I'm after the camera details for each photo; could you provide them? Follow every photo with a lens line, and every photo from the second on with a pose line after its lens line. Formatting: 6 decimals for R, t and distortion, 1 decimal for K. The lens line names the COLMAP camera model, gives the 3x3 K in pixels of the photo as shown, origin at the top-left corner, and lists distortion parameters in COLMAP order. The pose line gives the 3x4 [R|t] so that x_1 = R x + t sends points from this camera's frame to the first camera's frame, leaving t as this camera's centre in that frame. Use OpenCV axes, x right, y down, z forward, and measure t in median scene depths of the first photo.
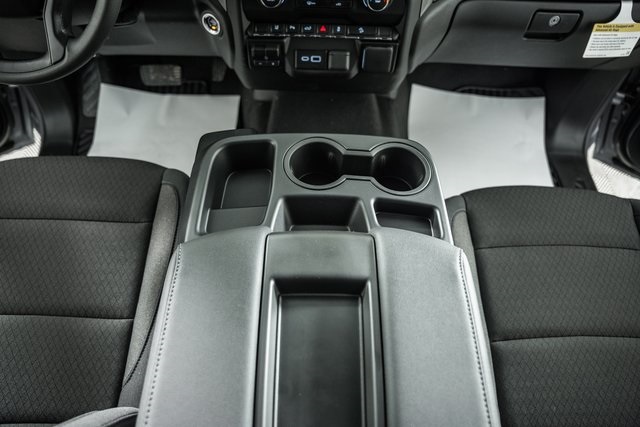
lens RADIAL K [[452.0, 0, 314.5], [0, 452.0, 218.2], [0, 0, 1]] dist [-0.116327, 0.047498]
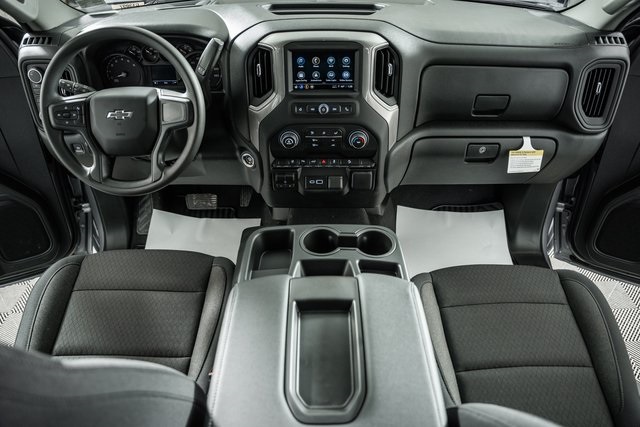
lens RADIAL K [[453.7, 0, 317.2], [0, 453.7, 211.3], [0, 0, 1]] dist [-0.122915, 0.001655]
pose [[0.999569, -0.027555, -0.010126, 0.008856], [0.022920, 0.948044, -0.317312, 0.219510], [0.018344, 0.316943, 0.948267, -0.402340]]
